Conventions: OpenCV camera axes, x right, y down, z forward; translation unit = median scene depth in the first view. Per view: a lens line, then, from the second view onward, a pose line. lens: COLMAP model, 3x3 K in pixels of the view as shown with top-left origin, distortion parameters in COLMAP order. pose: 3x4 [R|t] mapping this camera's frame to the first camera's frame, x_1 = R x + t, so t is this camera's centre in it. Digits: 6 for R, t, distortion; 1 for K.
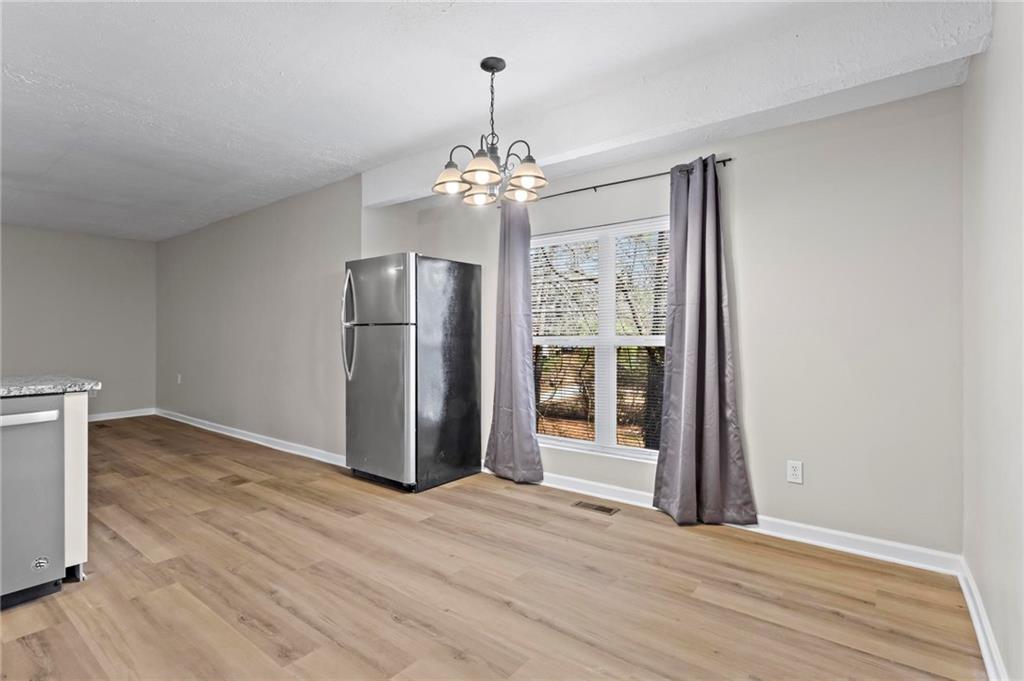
lens RADIAL K [[487.7, 0, 500.5], [0, 487.7, 333.4], [0, 0, 1]] dist [-0.002611, 0.002402]
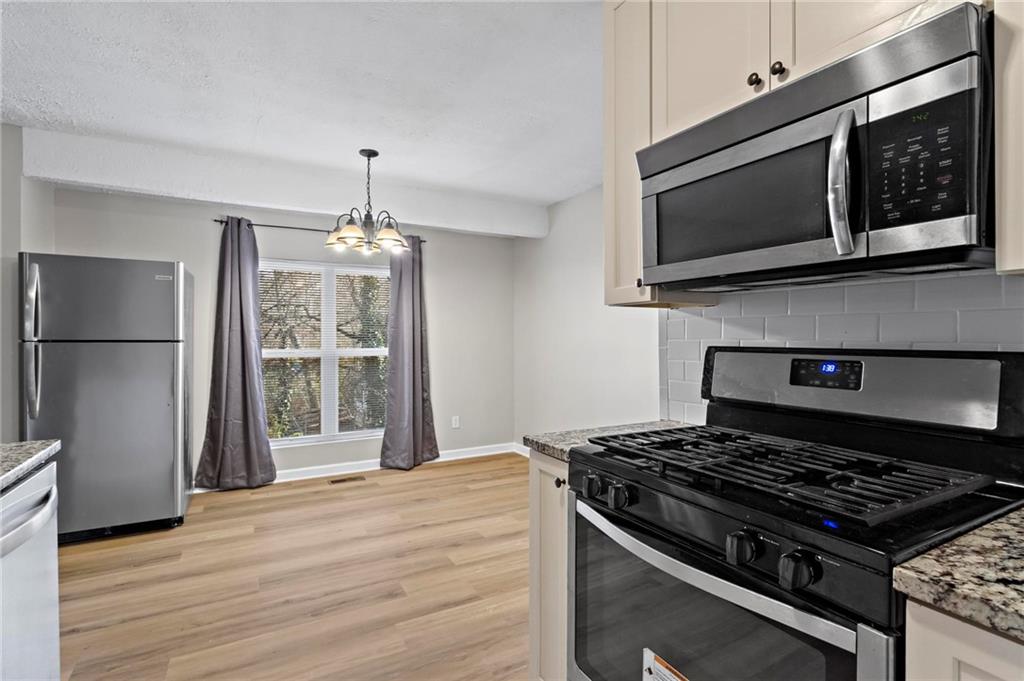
lens RADIAL K [[487.7, 0, 500.5], [0, 487.7, 333.4], [0, 0, 1]] dist [-0.002611, 0.002402]
pose [[0.399909, 0.004203, 0.916545, -0.964846], [-0.011265, 0.999936, 0.000330, -0.050448], [-0.916486, -0.010457, 0.399931, 0.109655]]
